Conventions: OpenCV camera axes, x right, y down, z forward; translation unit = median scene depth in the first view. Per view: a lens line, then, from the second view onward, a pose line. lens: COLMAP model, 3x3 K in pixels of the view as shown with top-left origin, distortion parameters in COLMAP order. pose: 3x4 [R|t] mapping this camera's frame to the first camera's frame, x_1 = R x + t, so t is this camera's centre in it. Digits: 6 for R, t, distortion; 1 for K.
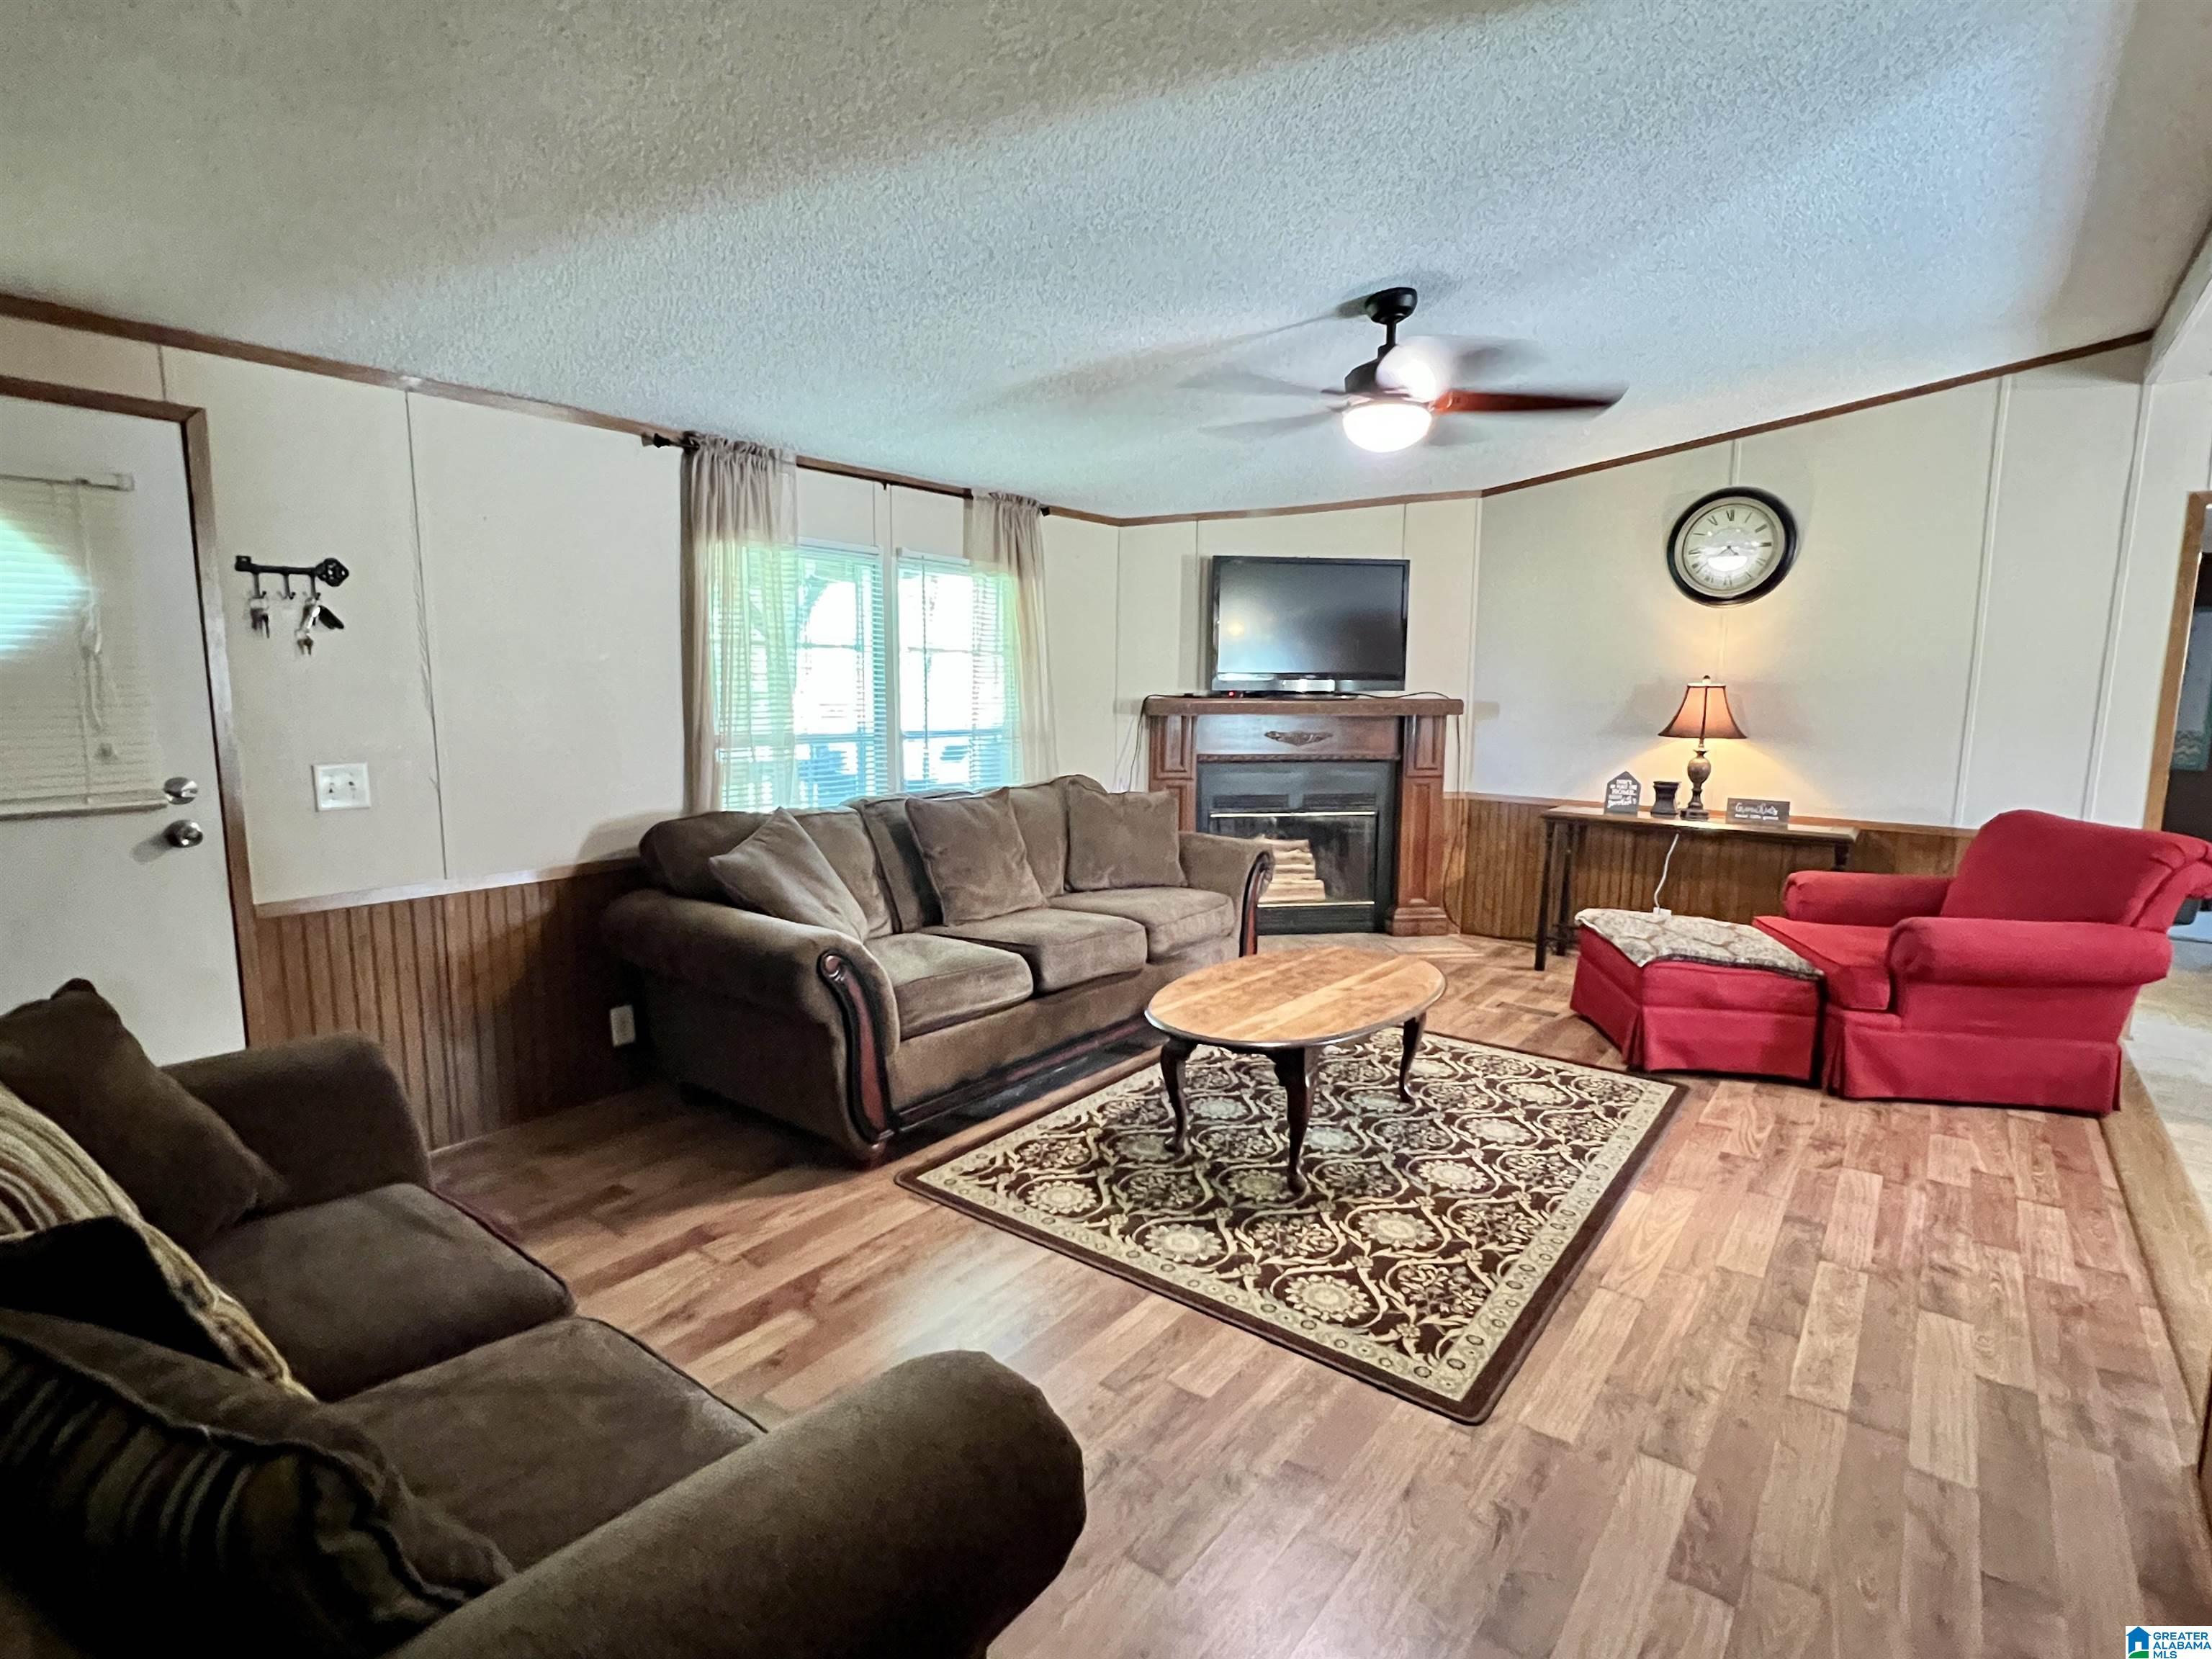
lens RADIAL K [[1117.1, 0, 1106.0], [0, 1117.1, 829.5], [0, 0, 1]] dist [-0.000050, -0.000600]
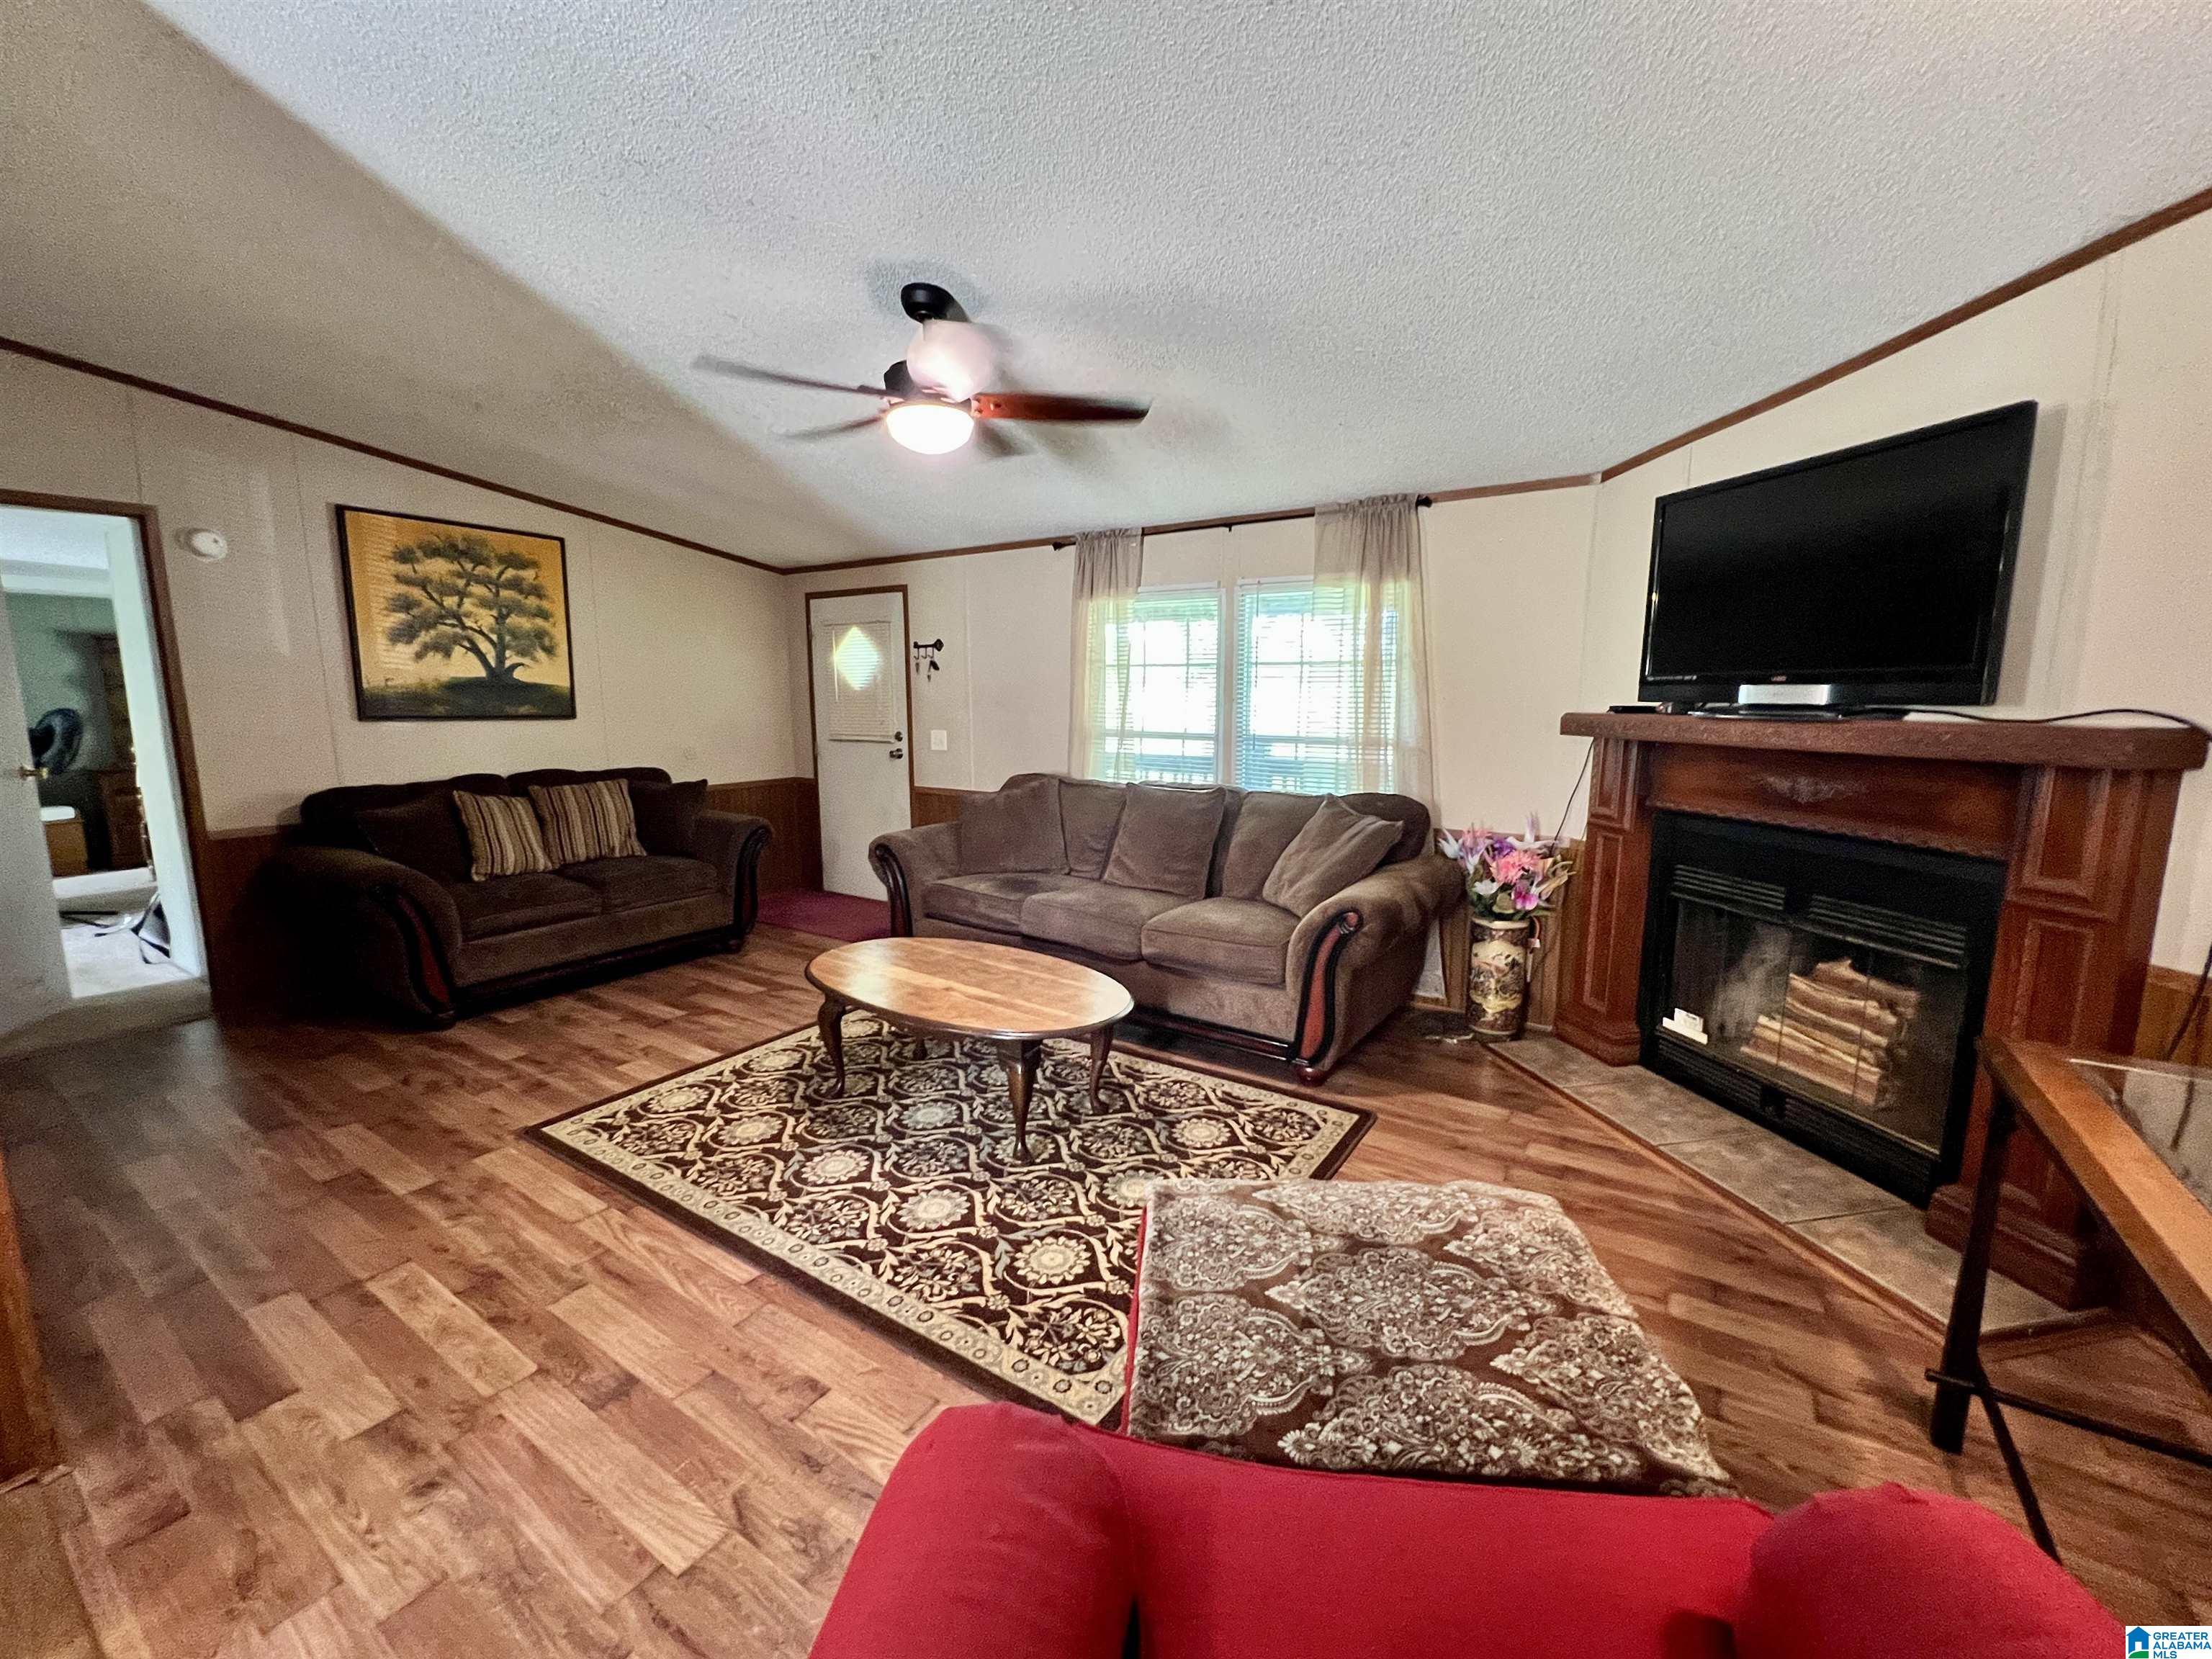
lens RADIAL K [[913.3, 0, 1094.3], [0, 913.3, 834.3], [0, 0, 1]] dist [-0.001052, 0.000305]
pose [[0.049359, 0.145379, -0.988144, 1.195159], [-0.133470, 0.981436, 0.137725, -0.150623], [0.989823, 0.125090, 0.067846, 1.227387]]
